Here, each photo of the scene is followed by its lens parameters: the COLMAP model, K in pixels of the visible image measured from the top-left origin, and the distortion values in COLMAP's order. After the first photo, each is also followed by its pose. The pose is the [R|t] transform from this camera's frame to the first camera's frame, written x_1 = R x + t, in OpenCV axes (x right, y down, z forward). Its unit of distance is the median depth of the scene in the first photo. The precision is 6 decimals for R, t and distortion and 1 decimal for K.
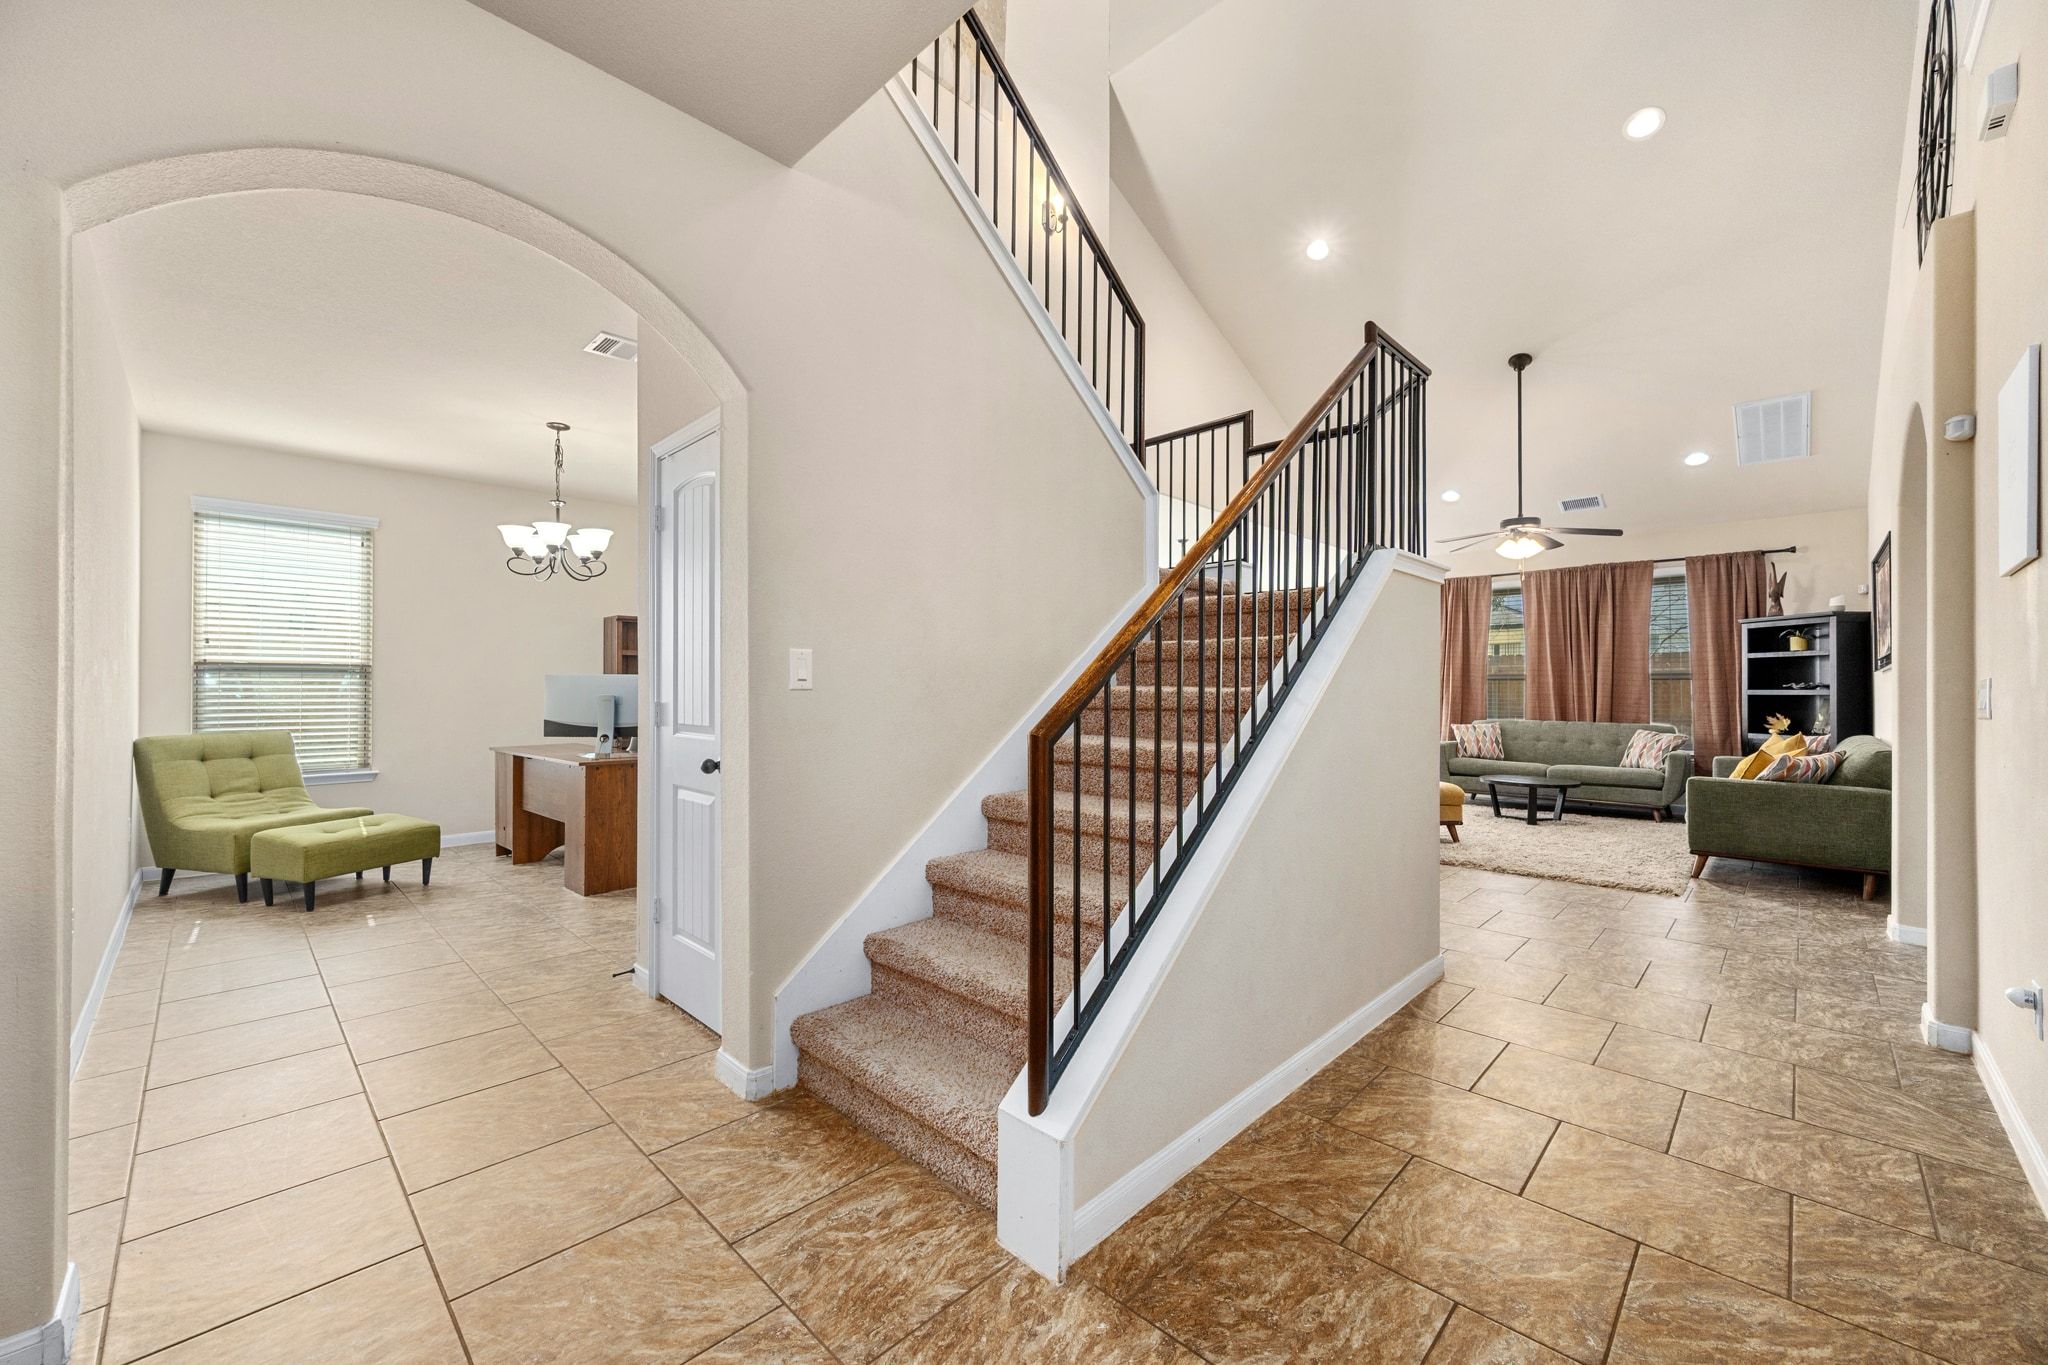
lens RADIAL K [[800.8, 0, 1026.8], [0, 800.8, 684.1], [0, 0, 1]] dist [-0.004039, -0.000066]
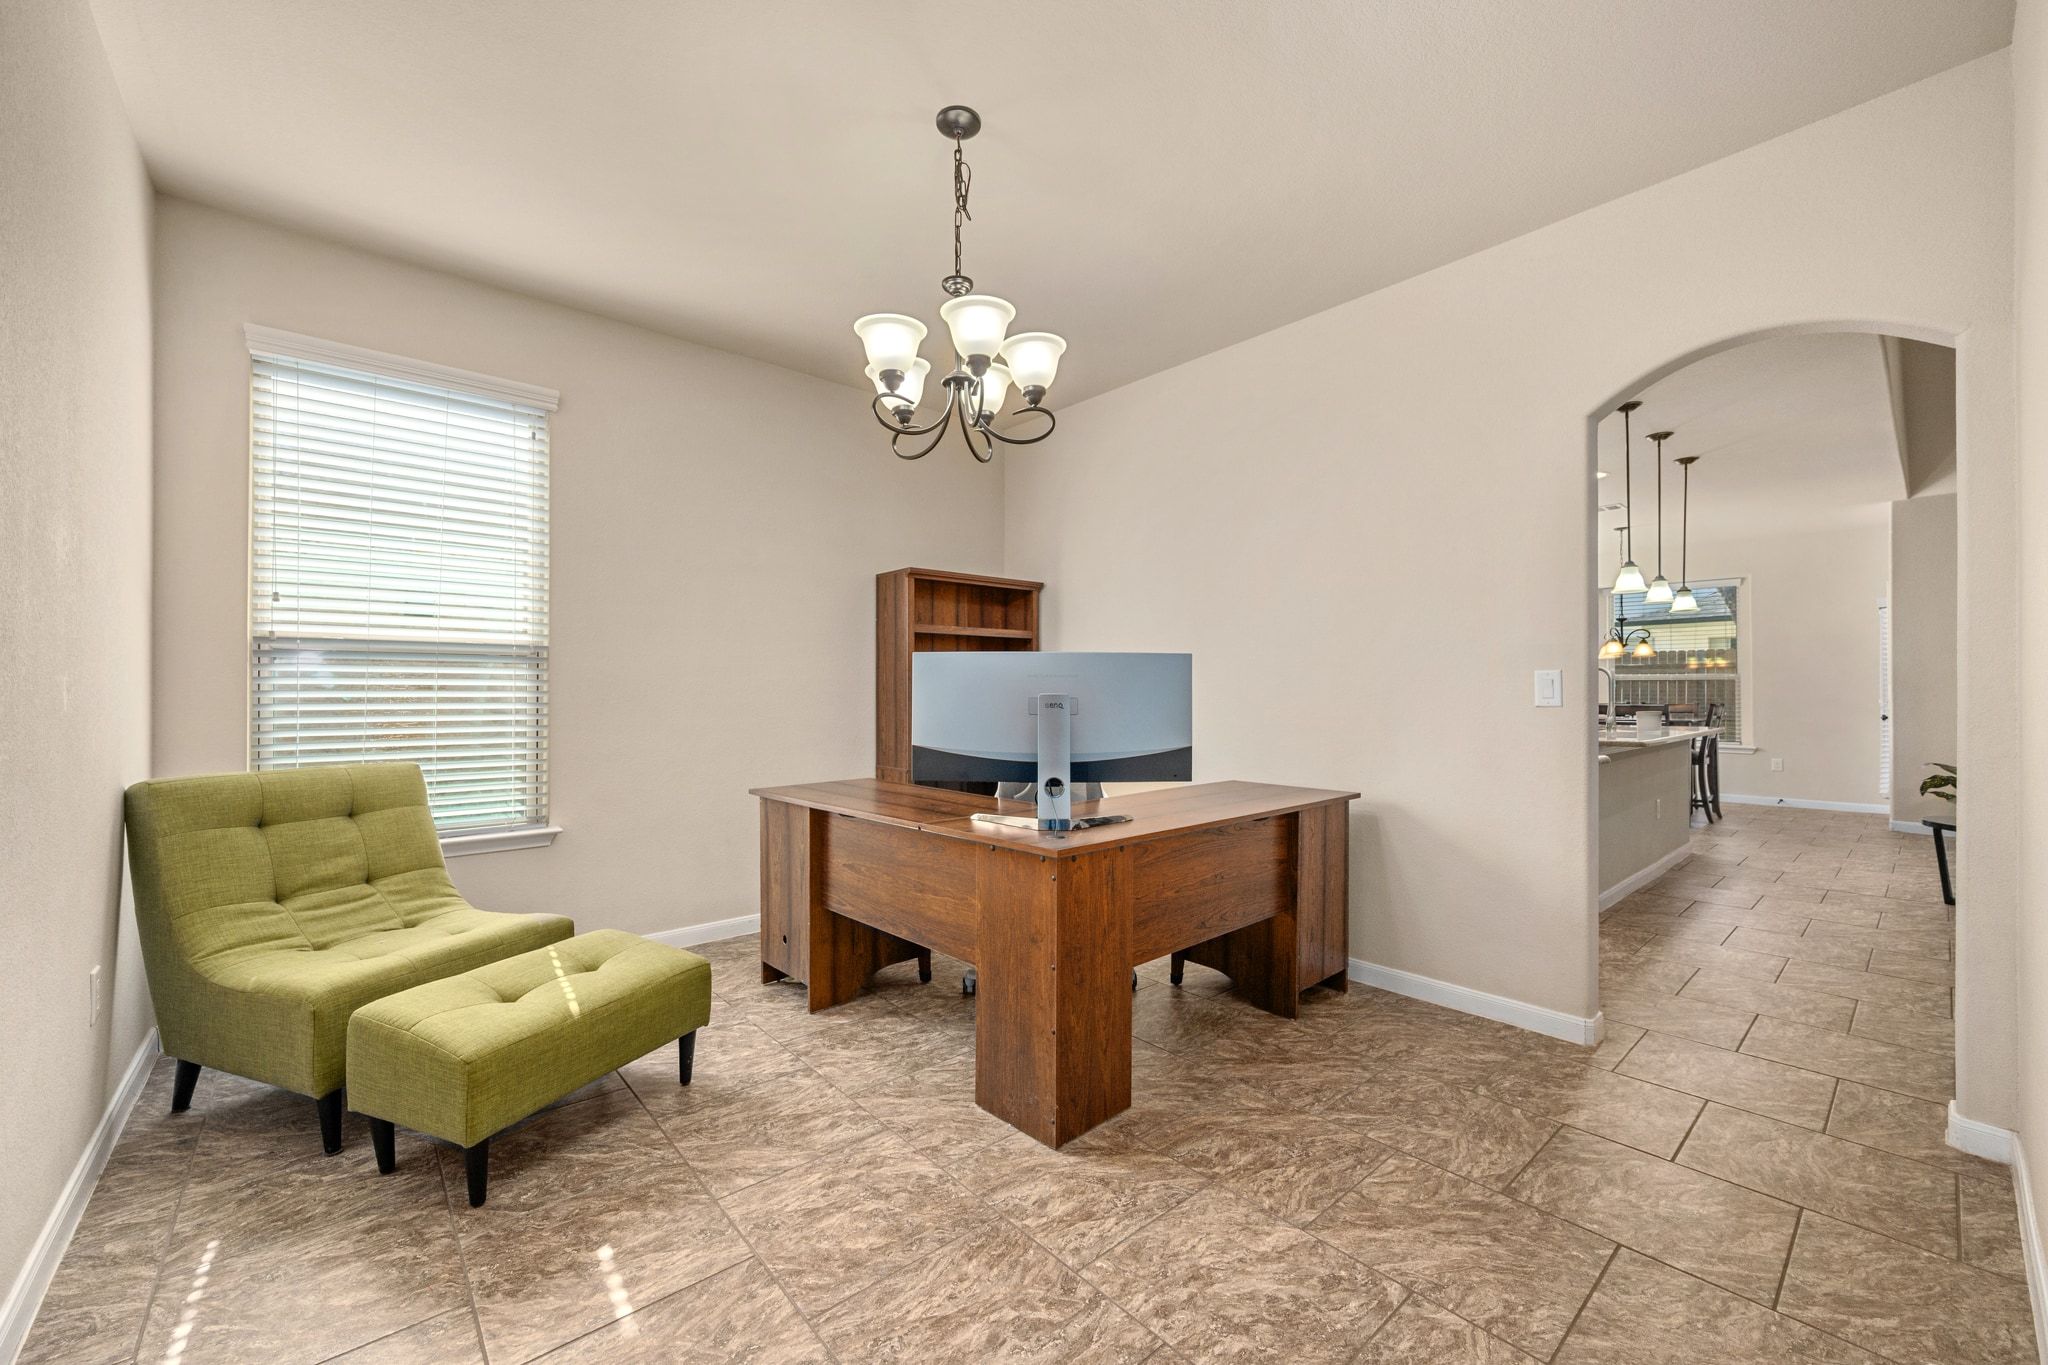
lens RADIAL K [[800.8, 0, 1026.1], [0, 800.8, 690.3], [0, 0, 1]] dist [-0.004039, -0.000066]
pose [[0.996866, -0.003766, -0.079014, -0.506110], [0.003830, 0.999992, 0.000650, 0.011063], [0.079011, -0.000950, 0.996873, 0.530443]]
